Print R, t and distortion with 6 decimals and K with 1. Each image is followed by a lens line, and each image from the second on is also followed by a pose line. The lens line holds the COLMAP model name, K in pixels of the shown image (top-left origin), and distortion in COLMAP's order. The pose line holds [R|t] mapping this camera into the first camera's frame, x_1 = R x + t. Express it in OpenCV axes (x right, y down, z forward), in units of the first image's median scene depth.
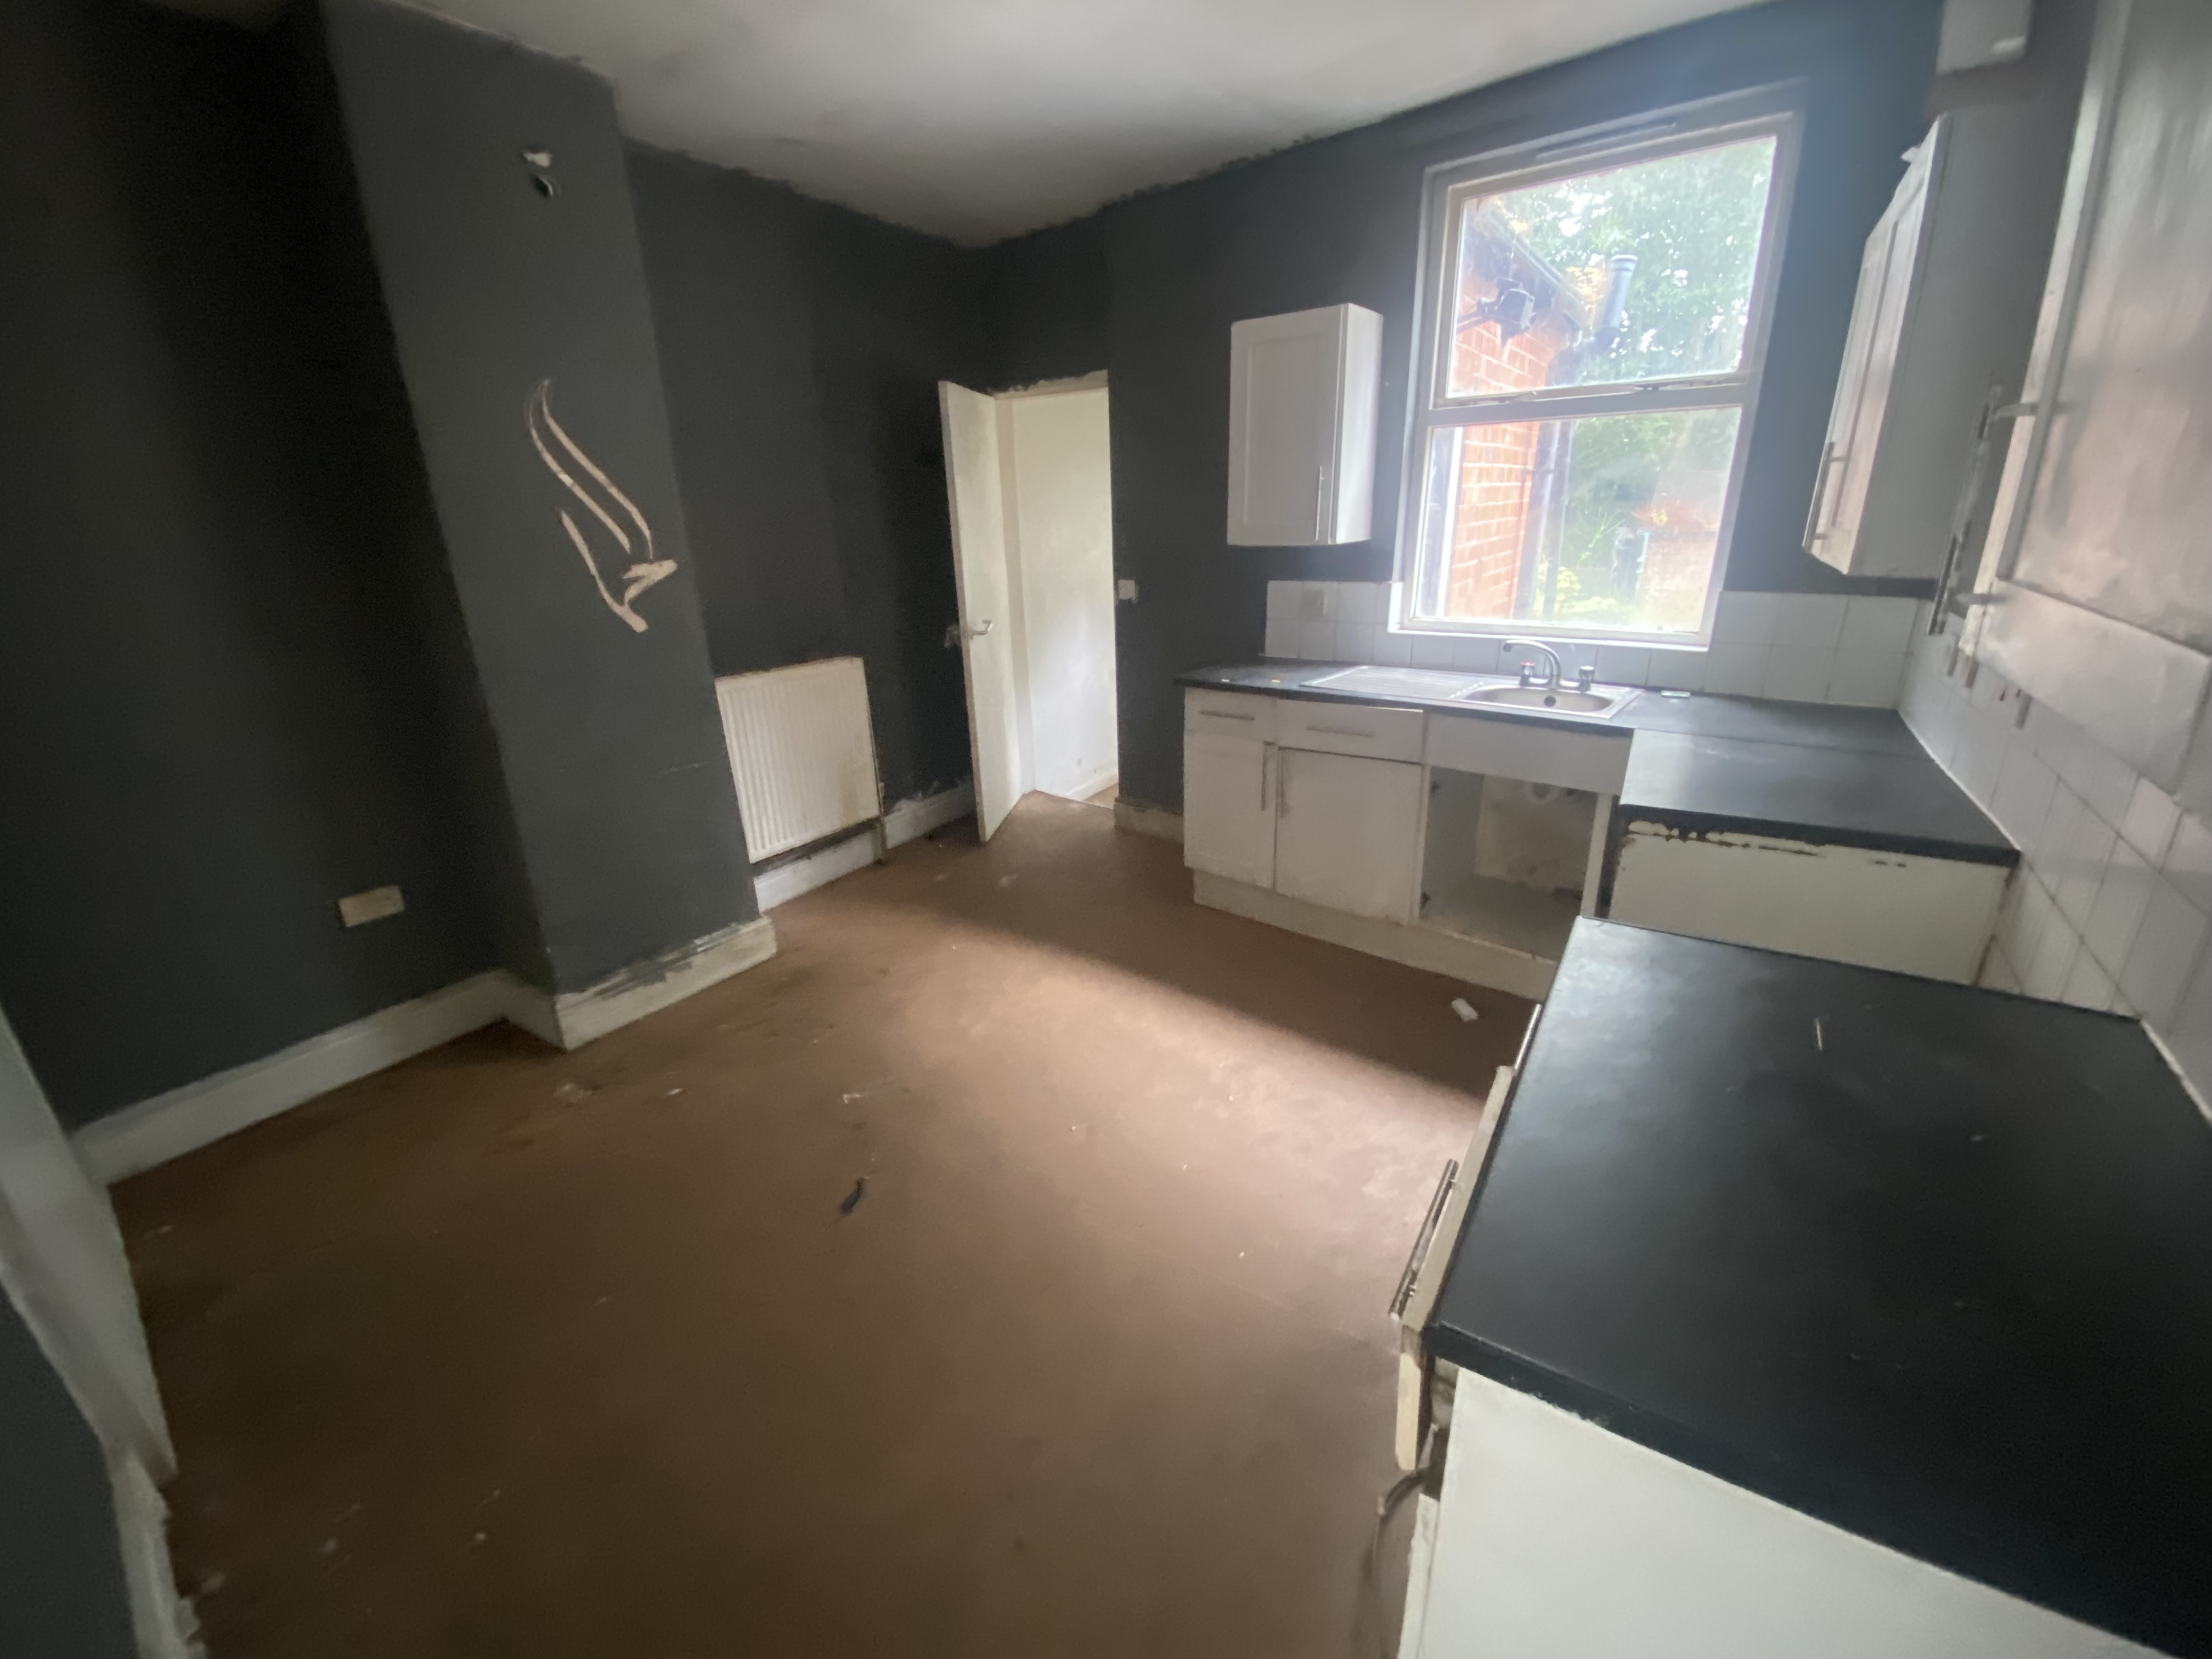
lens RADIAL K [[874.7, 0, 1106.0], [0, 874.7, 829.5], [0, 0, 1]] dist [0.018633, -0.019756]
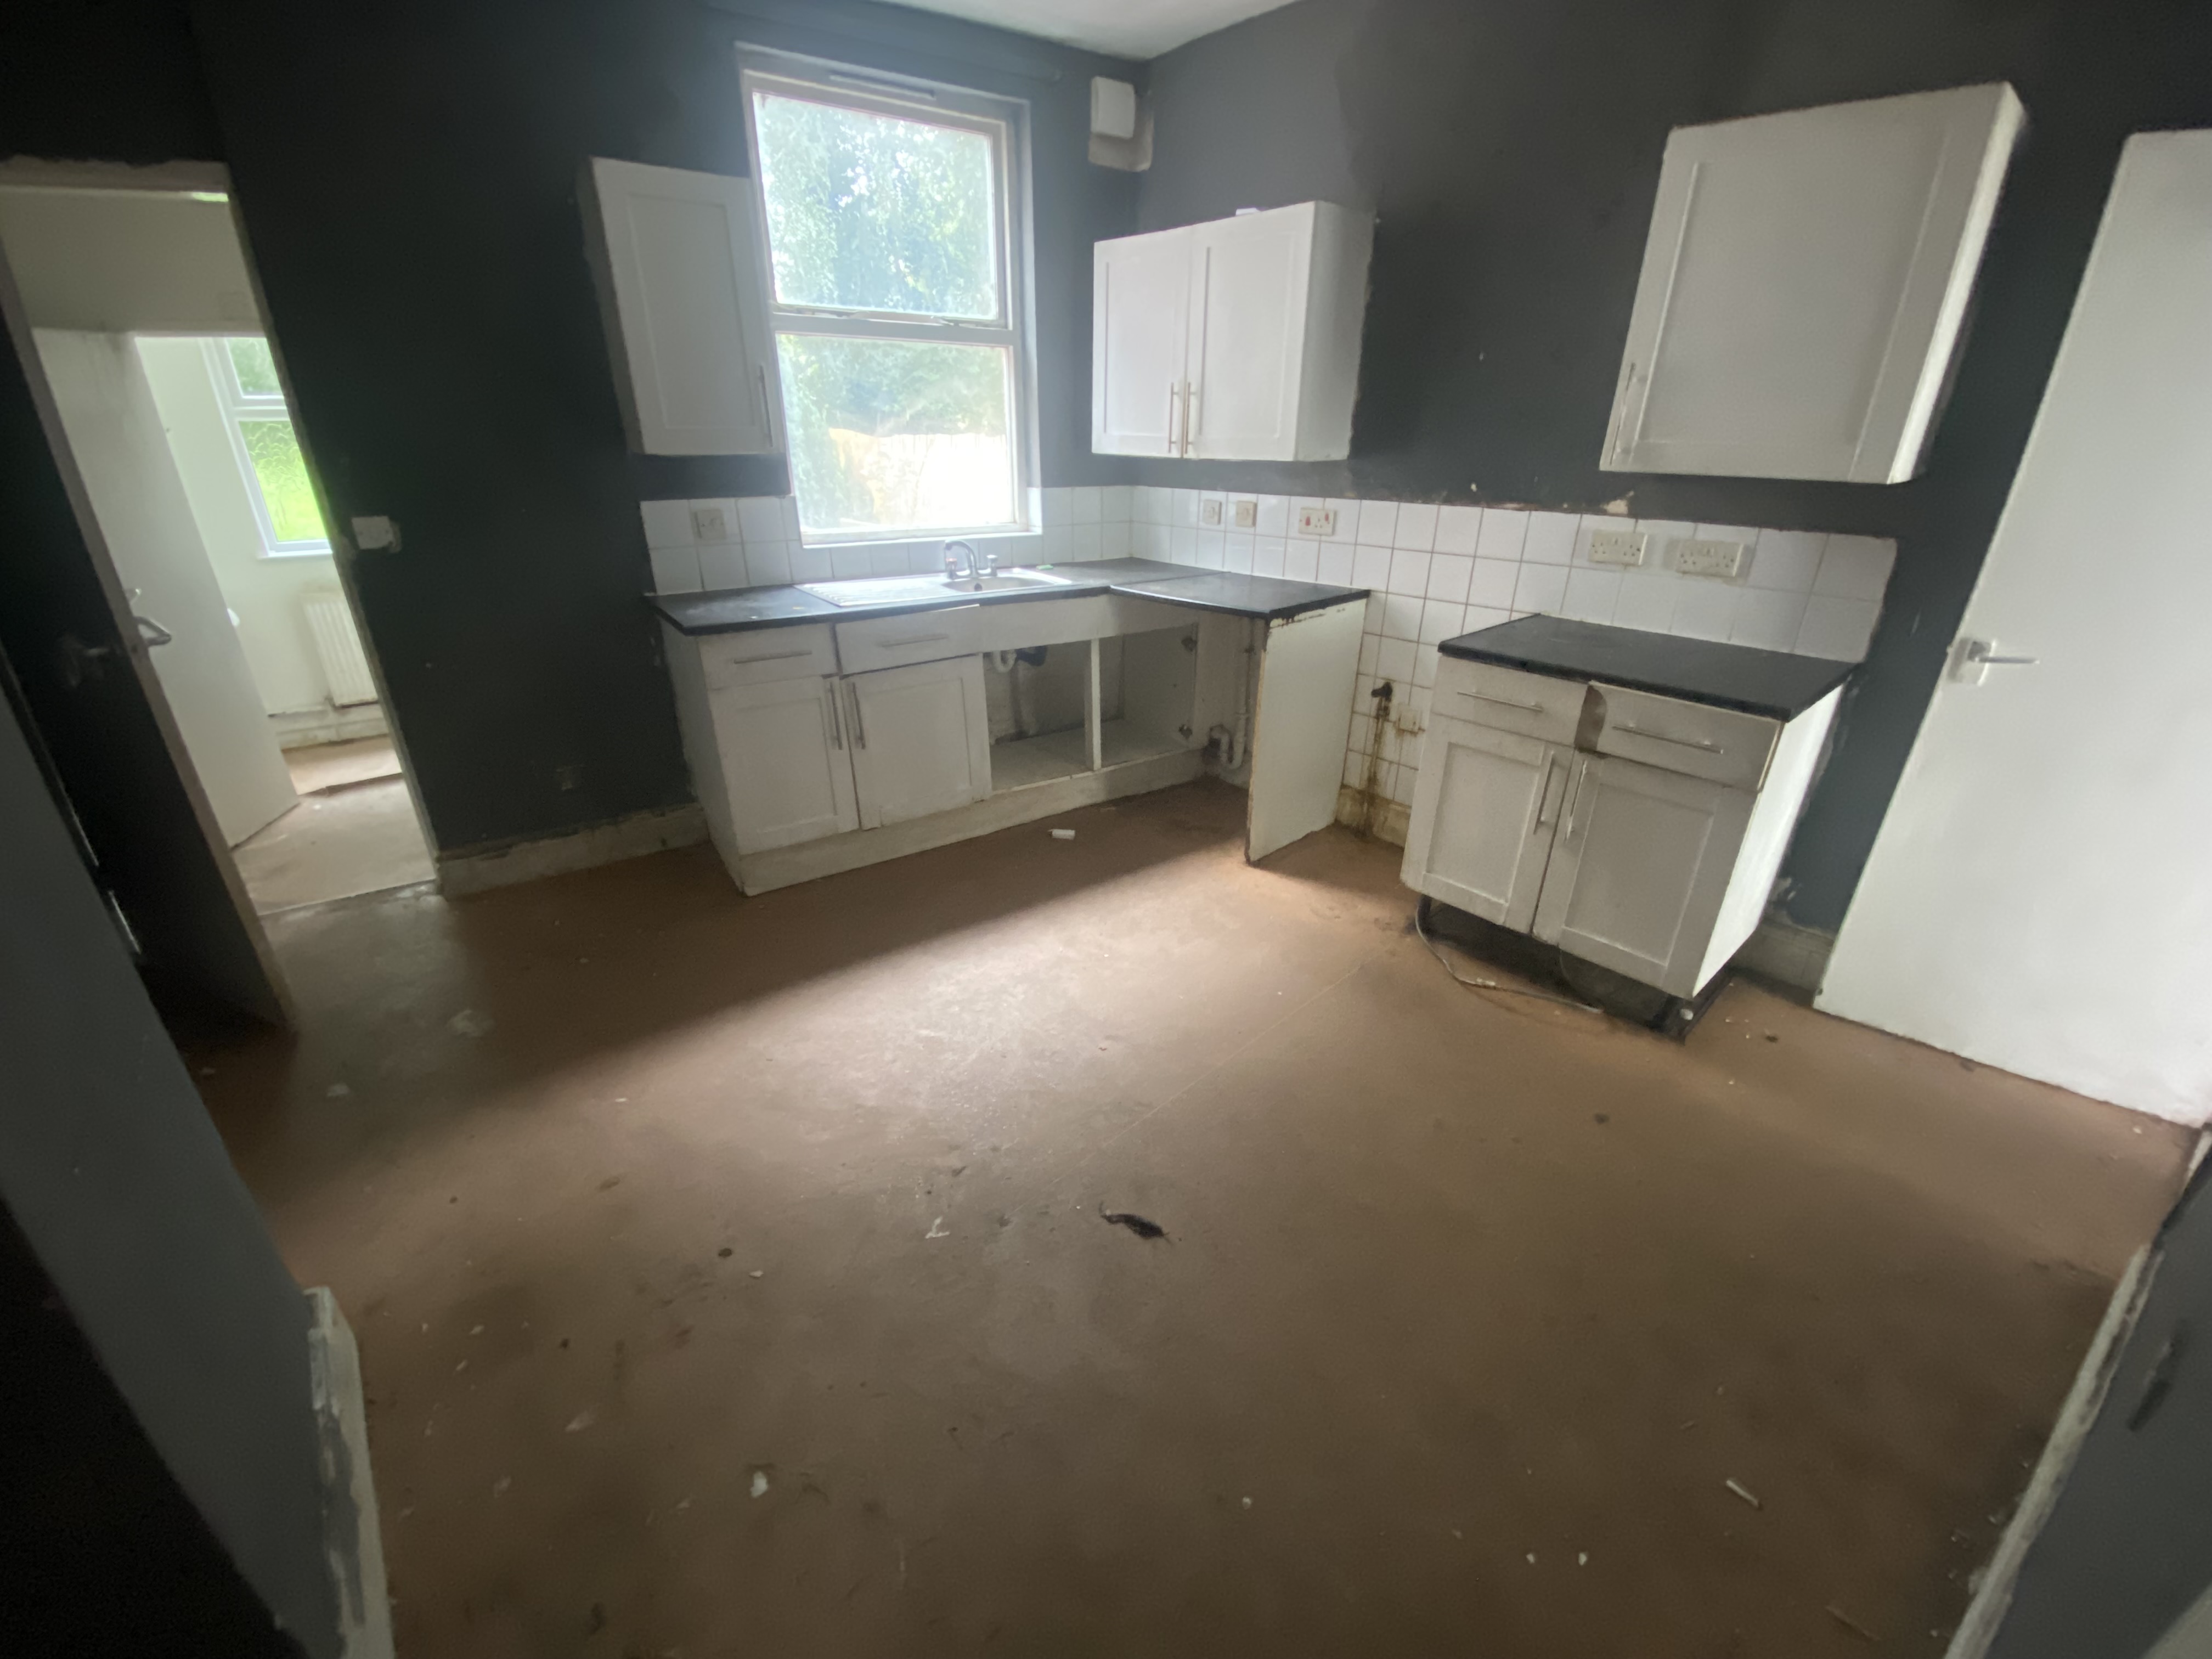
lens RADIAL K [[891.6, 0, 1106.0], [0, 891.6, 829.5], [0, 0, 1]] dist [0.018116, -0.022215]
pose [[0.279442, -0.367183, 0.887180, -0.655652], [0.313196, 0.908309, 0.277278, -0.126064], [-0.907646, 0.200378, 0.368820, 0.446829]]
